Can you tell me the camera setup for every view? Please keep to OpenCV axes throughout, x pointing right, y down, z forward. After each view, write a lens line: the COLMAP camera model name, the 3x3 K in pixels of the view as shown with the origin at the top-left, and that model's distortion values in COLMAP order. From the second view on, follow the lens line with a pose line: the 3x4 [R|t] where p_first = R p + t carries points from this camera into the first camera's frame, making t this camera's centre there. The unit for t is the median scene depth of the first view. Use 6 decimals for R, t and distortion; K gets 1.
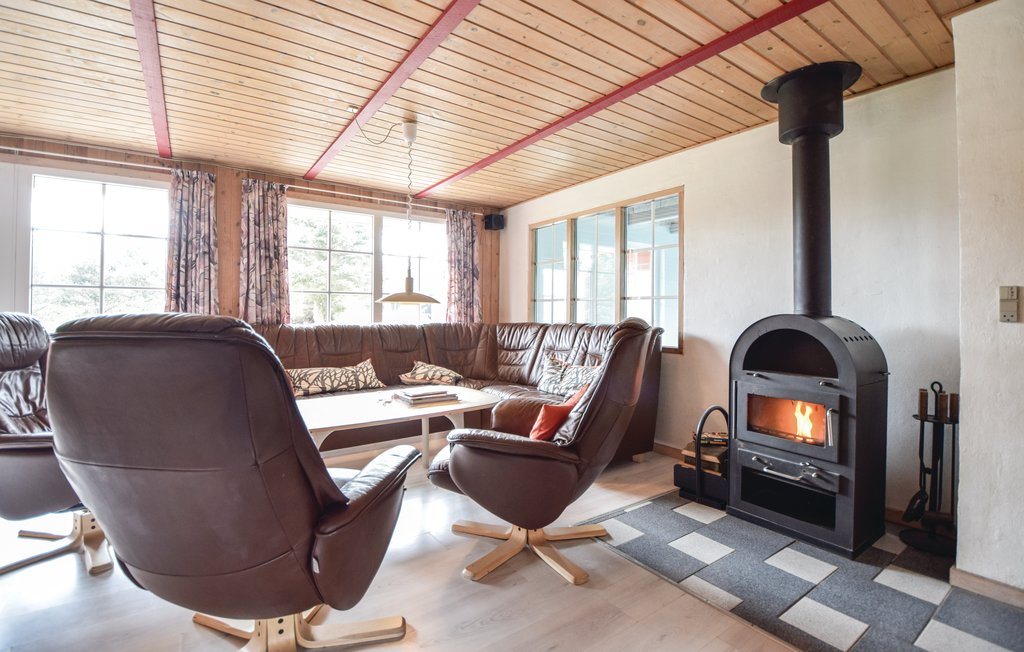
lens RADIAL K [[457.8, 0, 521.8], [0, 457.8, 316.8], [0, 0, 1]] dist [0.001645, -0.000012]
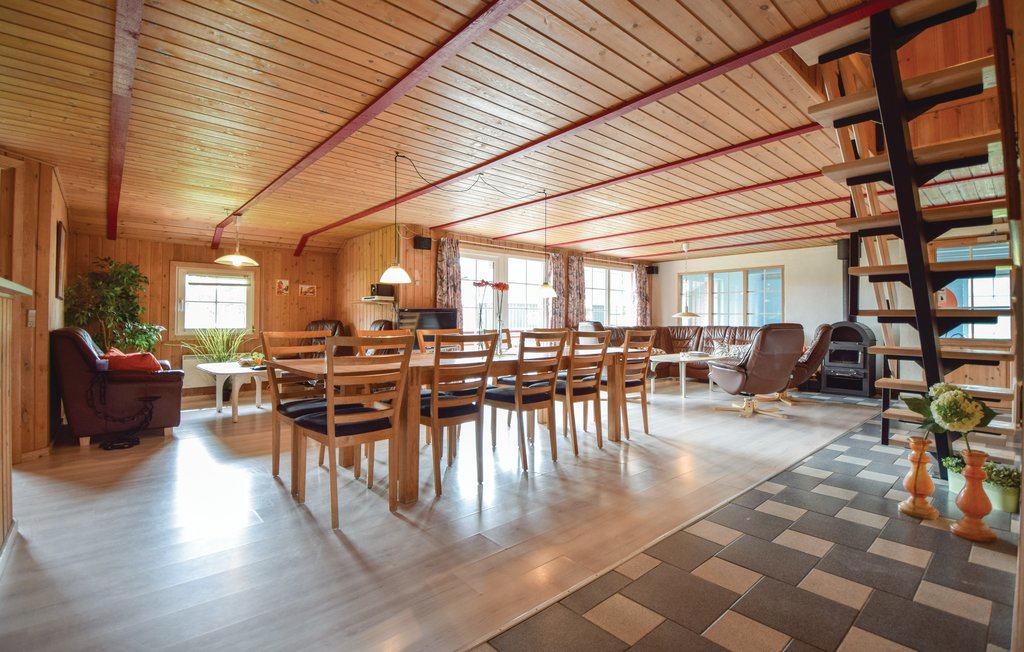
lens RADIAL K [[457.8, 0, 509.9], [0, 457.8, 318.4], [0, 0, 1]] dist [0.001645, -0.000012]
pose [[0.996418, -0.003457, 0.084489, -0.990903], [0.004720, 0.999880, -0.014758, 0.008279], [-0.084428, 0.015104, 0.996315, -0.958957]]
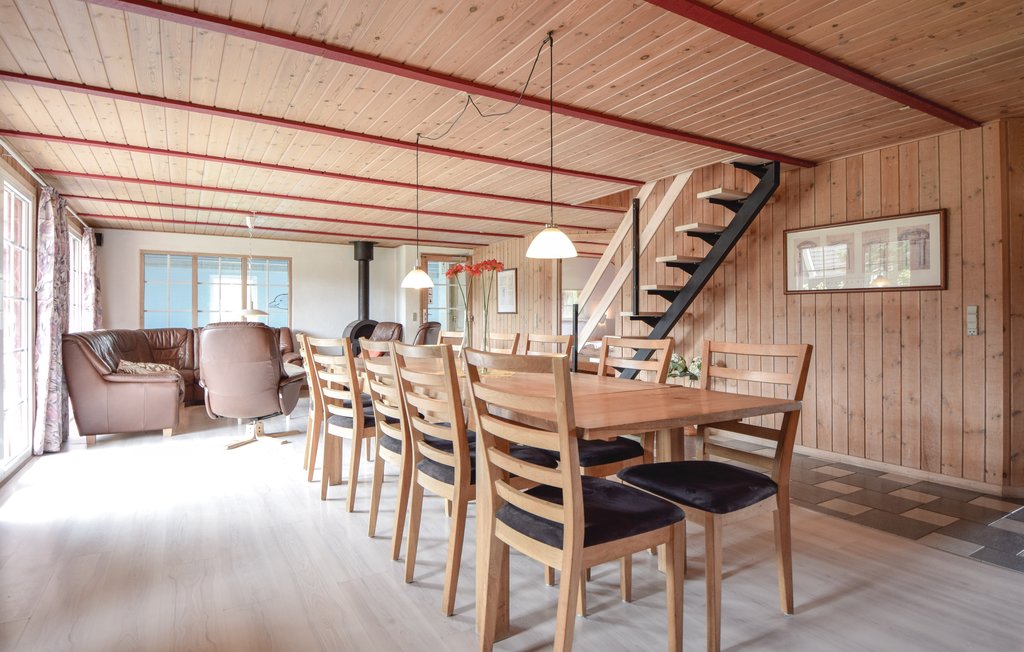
lens RADIAL K [[553.6, 0, 516.0], [0, 553.6, 320.2], [0, 0, 1]] dist [-0.004407, -0.000586]
pose [[0.084906, -0.009349, 0.996345, -1.666068], [0.012416, 0.999888, 0.008324, -0.010770], [-0.996312, 0.011663, 0.085013, -0.179077]]
